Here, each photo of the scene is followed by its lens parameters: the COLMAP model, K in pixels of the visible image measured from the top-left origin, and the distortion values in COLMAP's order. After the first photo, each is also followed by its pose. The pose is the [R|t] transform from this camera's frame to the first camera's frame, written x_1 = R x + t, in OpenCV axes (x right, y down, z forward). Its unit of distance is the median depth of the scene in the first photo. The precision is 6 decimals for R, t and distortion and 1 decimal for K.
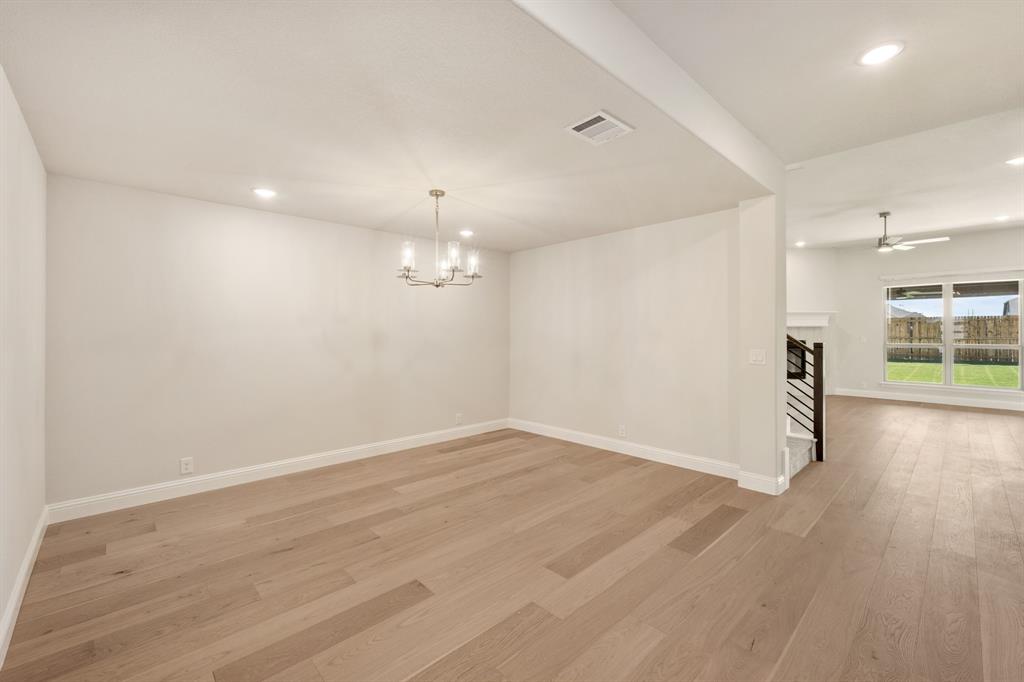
lens RADIAL K [[418.7, 0, 515.0], [0, 418.7, 330.7], [0, 0, 1]] dist [-0.001005, 0.000274]
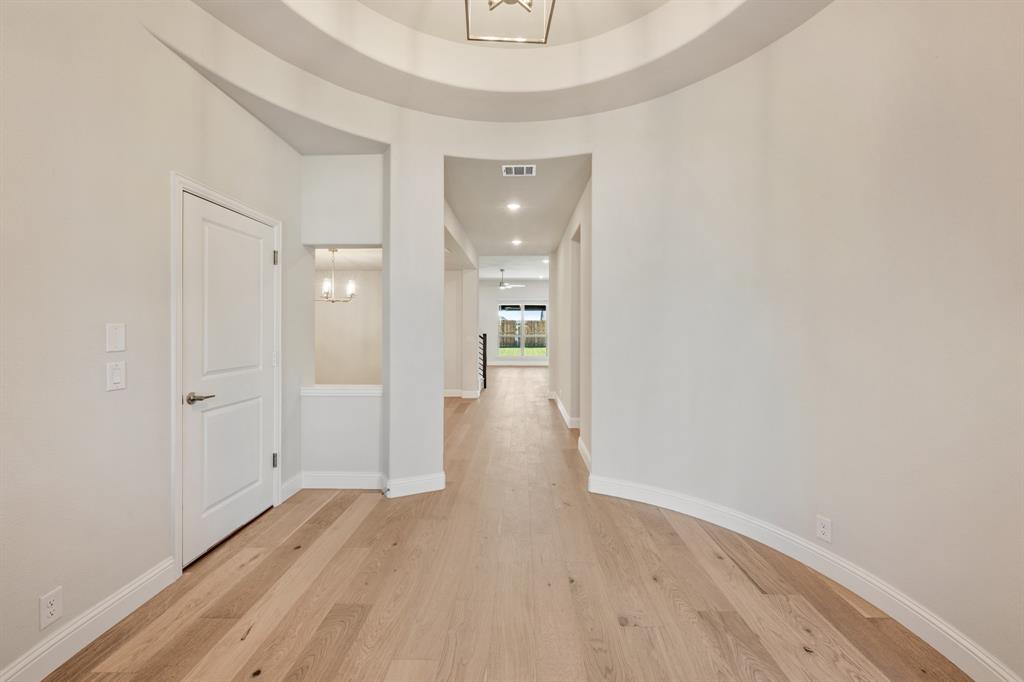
lens RADIAL K [[418.7, 0, 513.9], [0, 418.7, 335.2], [0, 0, 1]] dist [-0.001005, 0.000274]
pose [[0.697031, -0.010242, 0.716968, -0.410077], [-0.001781, 0.999870, 0.016014, 0.001850], [-0.717039, -0.012439, 0.696922, -0.348904]]
